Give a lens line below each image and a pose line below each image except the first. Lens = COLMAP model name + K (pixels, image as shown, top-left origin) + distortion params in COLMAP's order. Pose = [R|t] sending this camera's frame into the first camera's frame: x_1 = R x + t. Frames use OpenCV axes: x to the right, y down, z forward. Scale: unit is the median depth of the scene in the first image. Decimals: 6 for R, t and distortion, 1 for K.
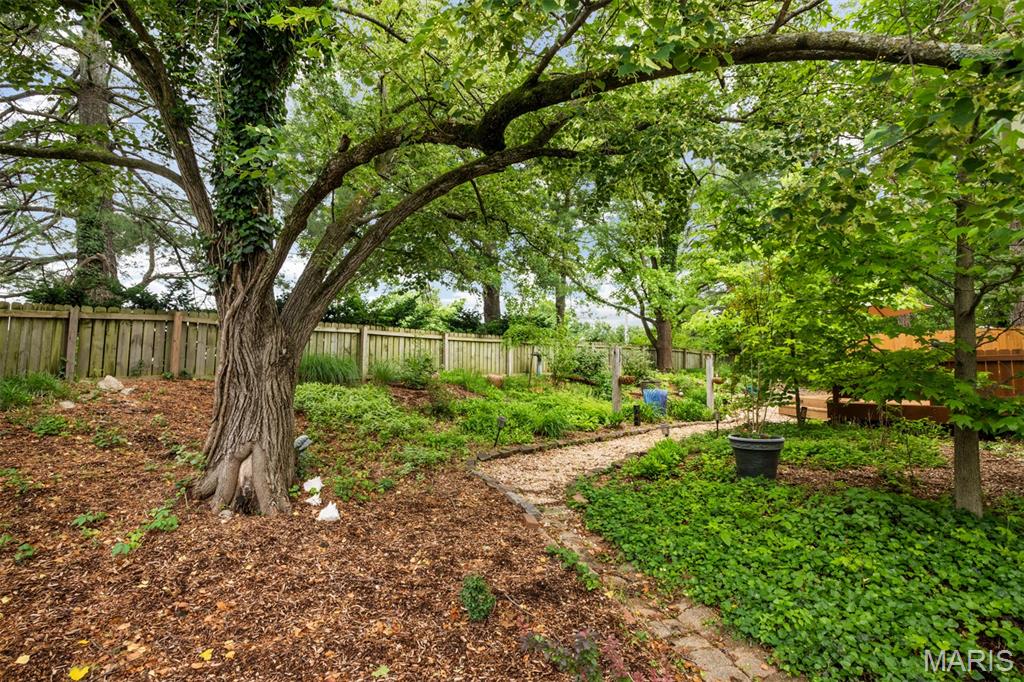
lens RADIAL K [[506.1, 0, 511.3], [0, 506.1, 339.7], [0, 0, 1]] dist [-0.003112, 0.002371]
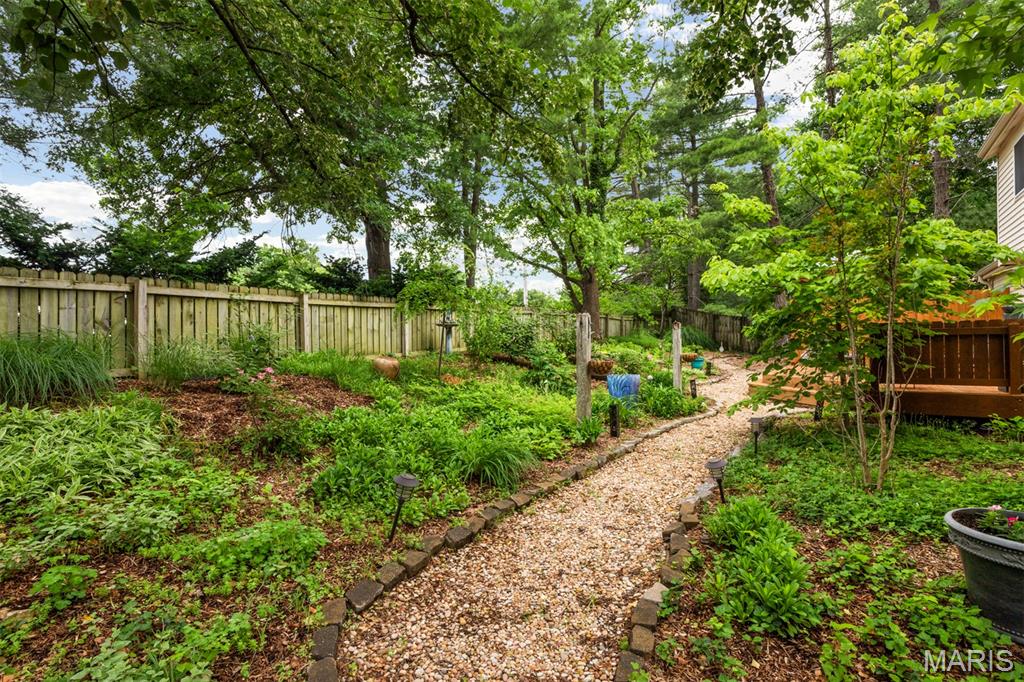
lens RADIAL K [[506.1, 0, 516.3], [0, 506.1, 330.4], [0, 0, 1]] dist [-0.003112, 0.002371]
pose [[0.974876, -0.014957, 0.222247, -0.011327], [0.003563, 0.998663, 0.051578, 0.001143], [-0.222721, -0.049490, 0.973625, 0.300417]]
